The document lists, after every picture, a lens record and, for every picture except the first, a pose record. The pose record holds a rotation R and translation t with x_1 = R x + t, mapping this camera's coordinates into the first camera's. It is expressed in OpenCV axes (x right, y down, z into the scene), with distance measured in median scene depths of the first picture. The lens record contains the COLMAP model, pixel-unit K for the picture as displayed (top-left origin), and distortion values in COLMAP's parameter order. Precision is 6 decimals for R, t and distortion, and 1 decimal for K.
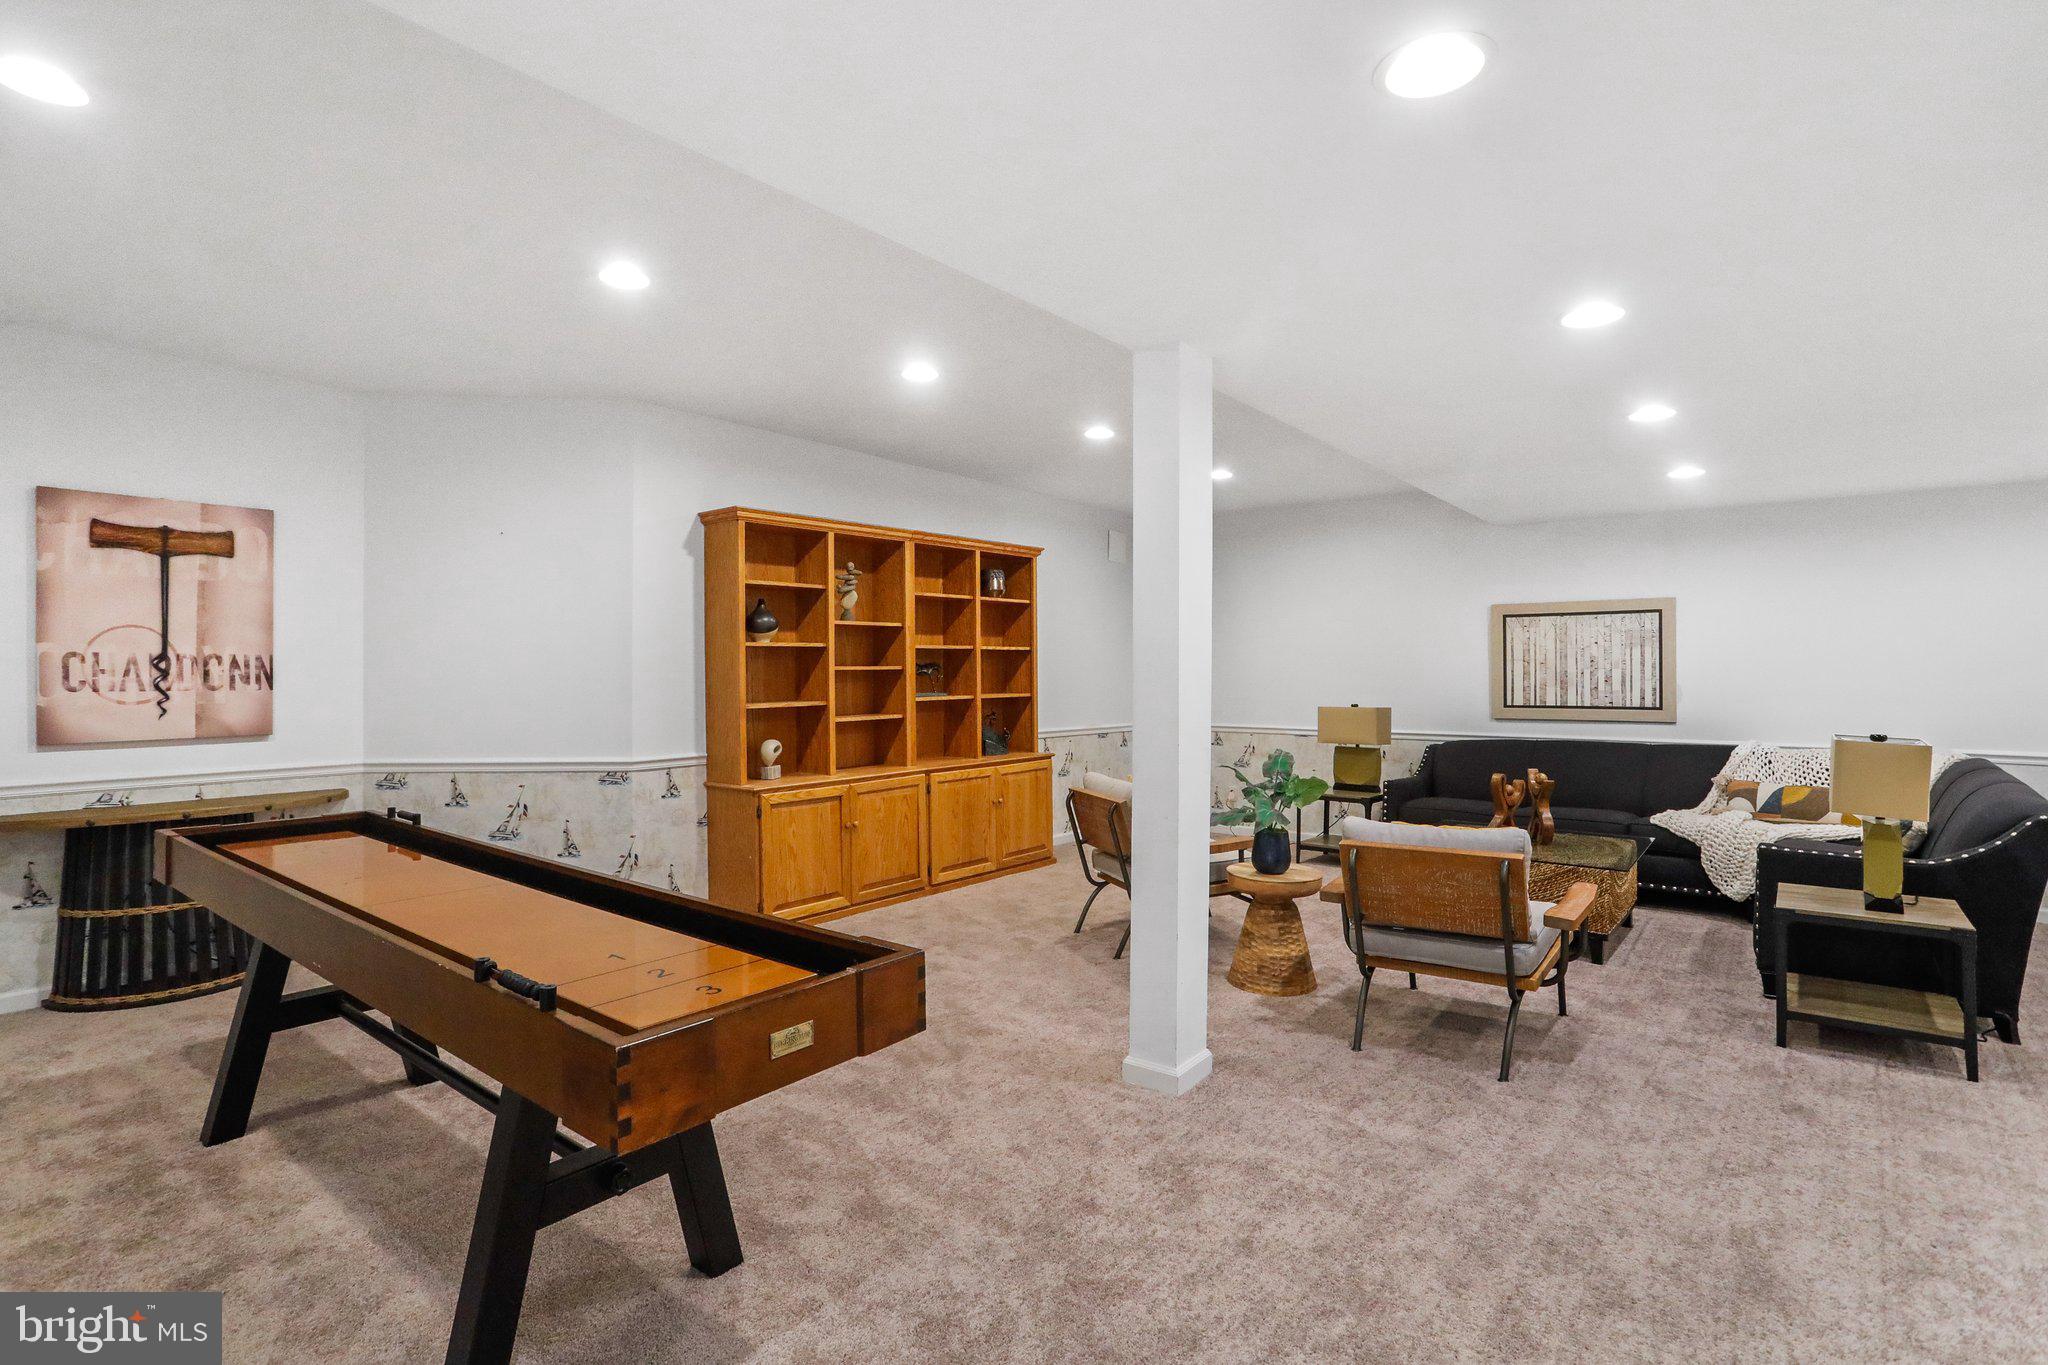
lens RADIAL K [[996.0, 0, 1031.6], [0, 996.0, 678.2], [0, 0, 1]] dist [-0.027262, 0.014912]
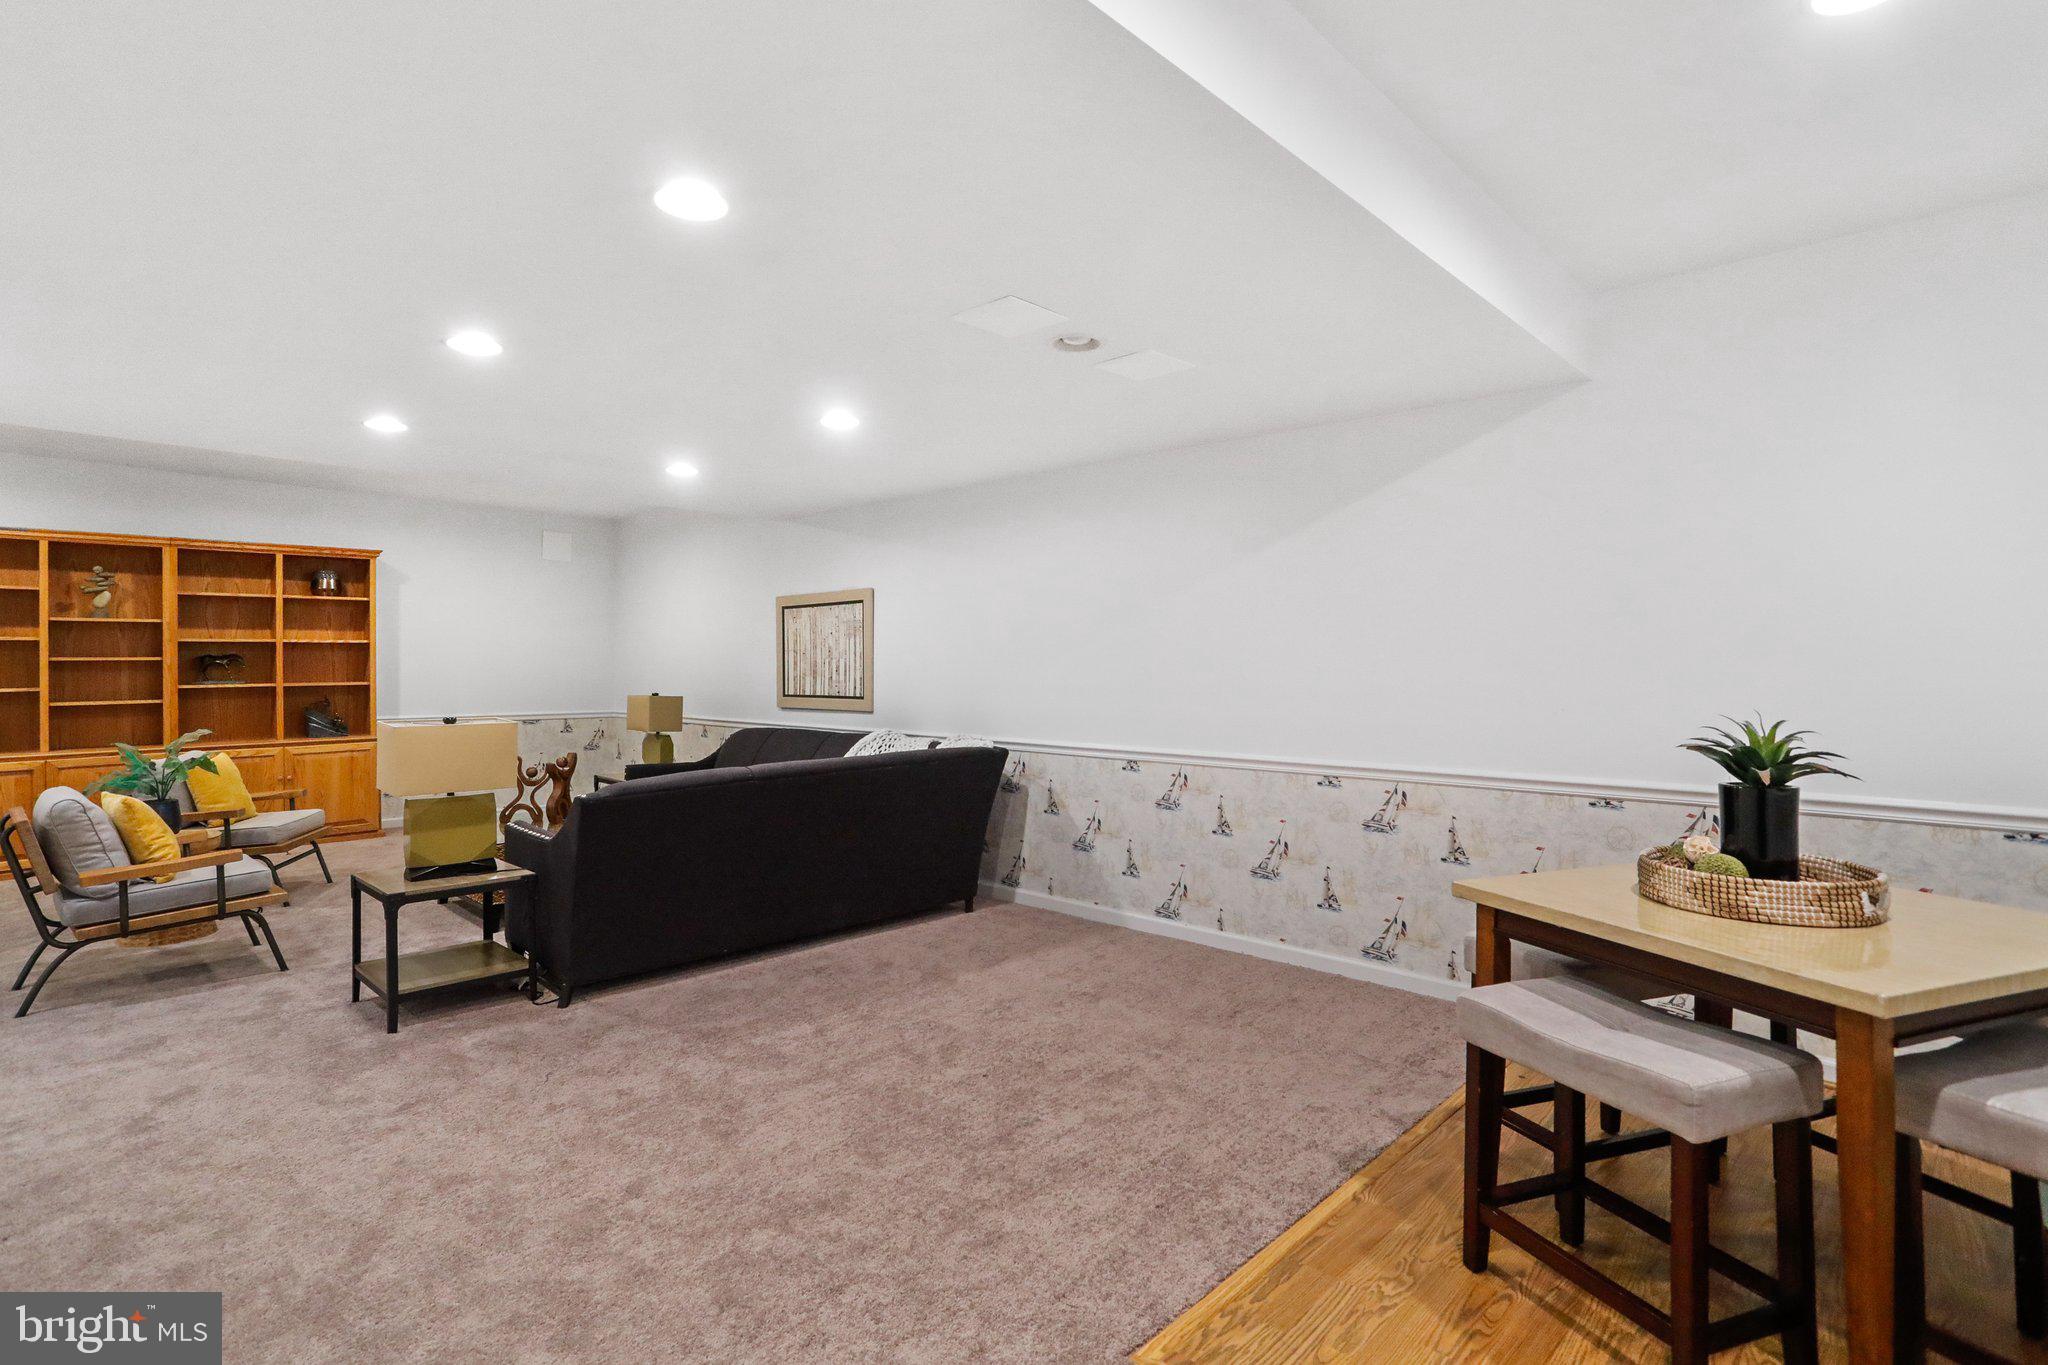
lens RADIAL K [[996.0, 0, 1028.1], [0, 996.0, 661.5], [0, 0, 1]] dist [-0.027262, 0.014912]
pose [[0.995691, -0.001447, -0.092718, 0.945187], [0.000575, 0.999955, -0.009428, 0.003441], [0.092727, 0.009334, 0.995648, -0.020371]]
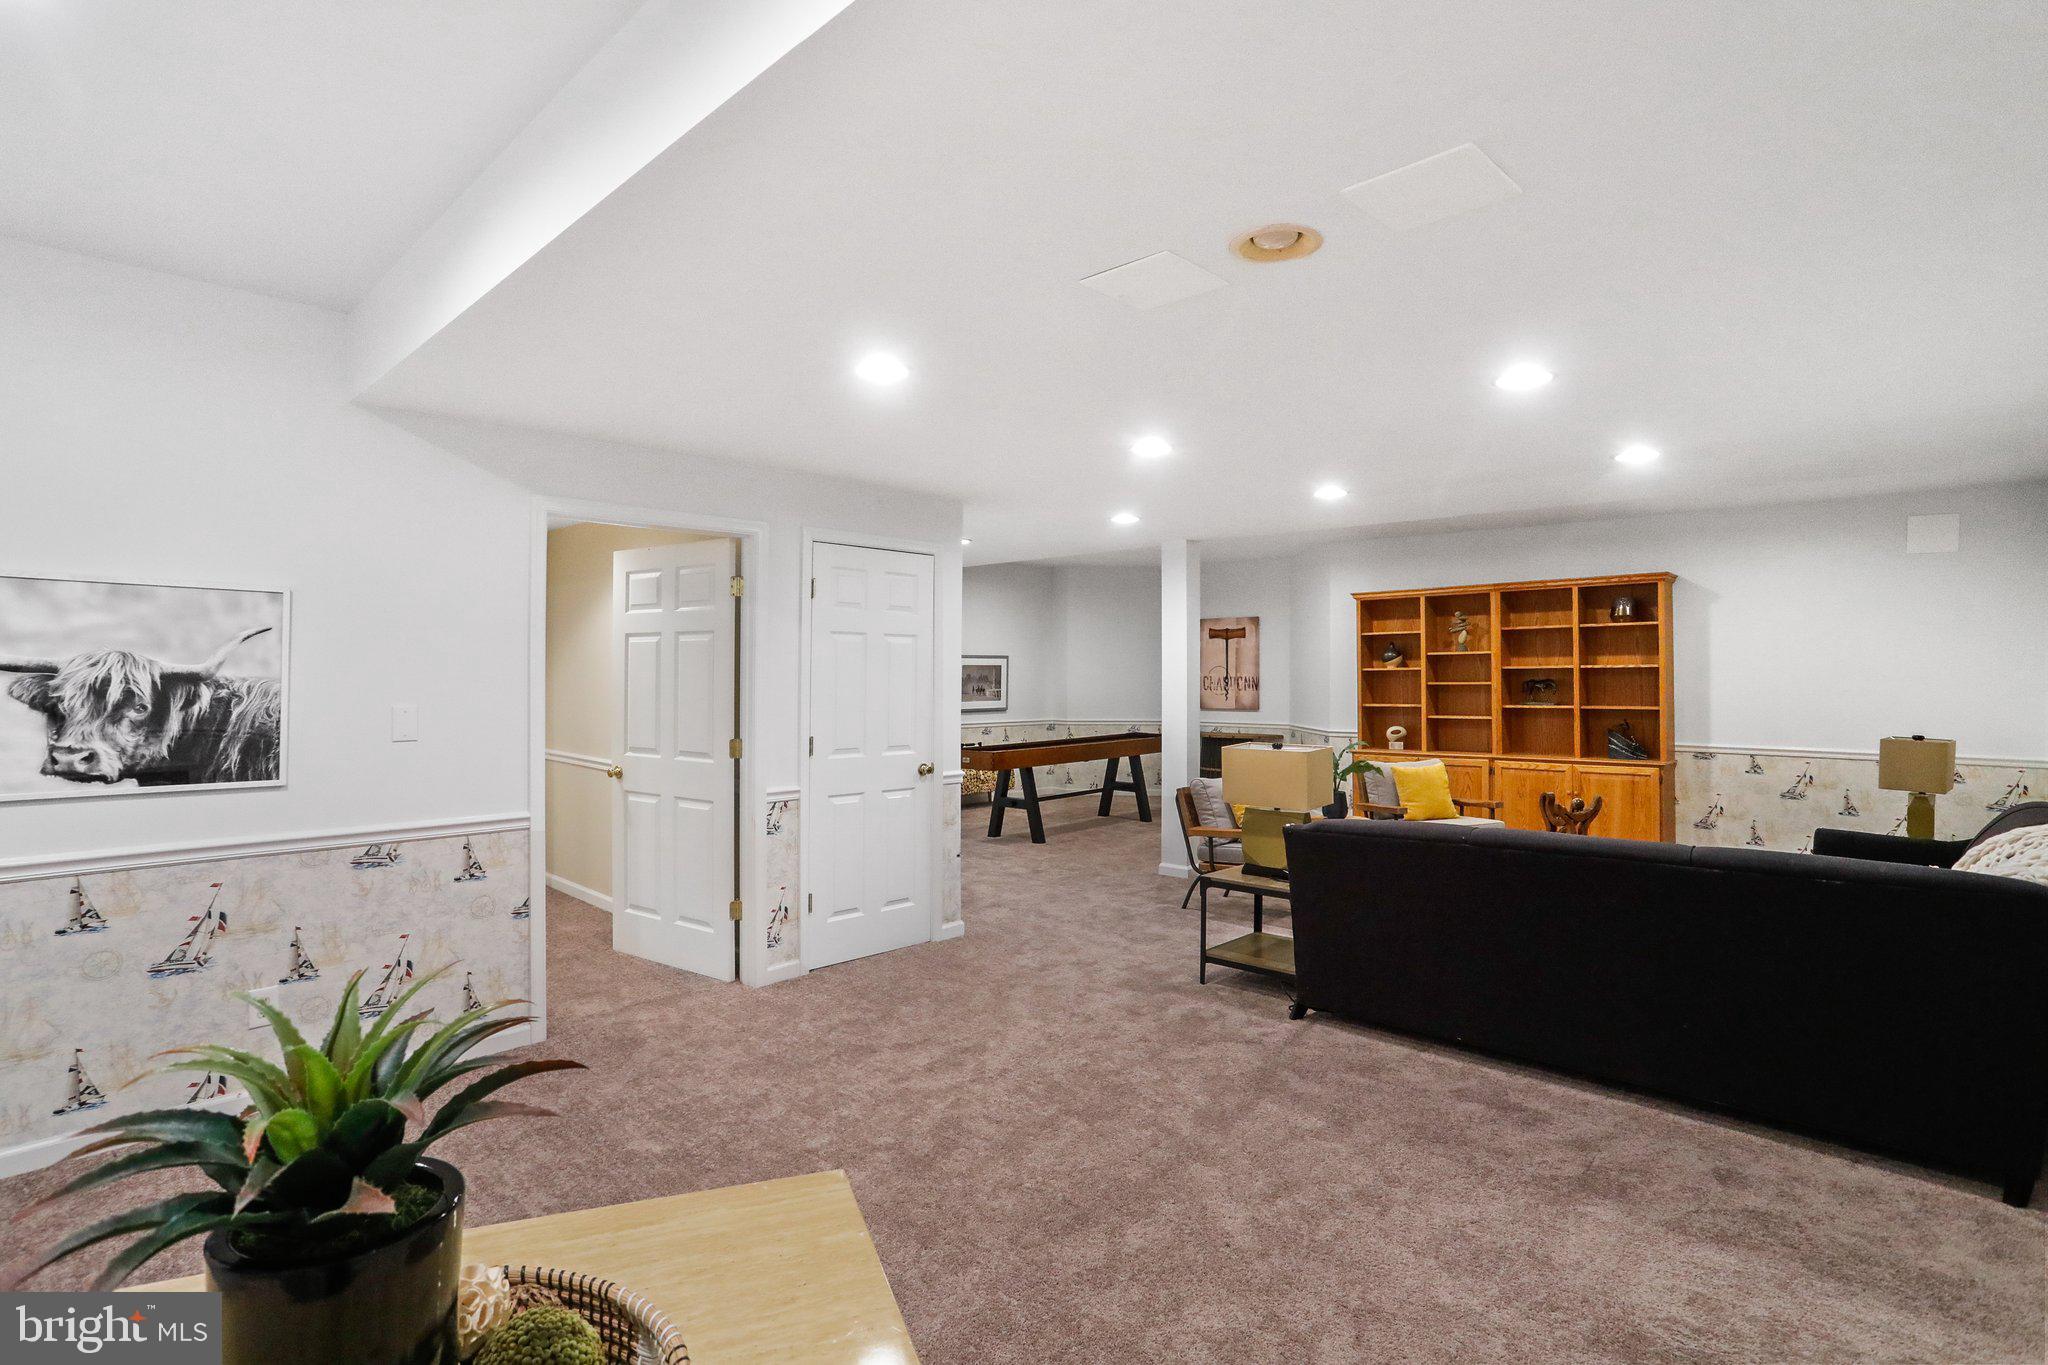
lens RADIAL K [[996.0, 0, 1026.0], [0, 996.0, 670.8], [0, 0, 1]] dist [-0.027262, 0.014912]
pose [[-0.064699, -0.005512, -0.997890, 1.278427], [-0.008490, 0.999952, -0.004973, -0.015157], [0.997869, 0.008150, -0.064742, 0.437599]]
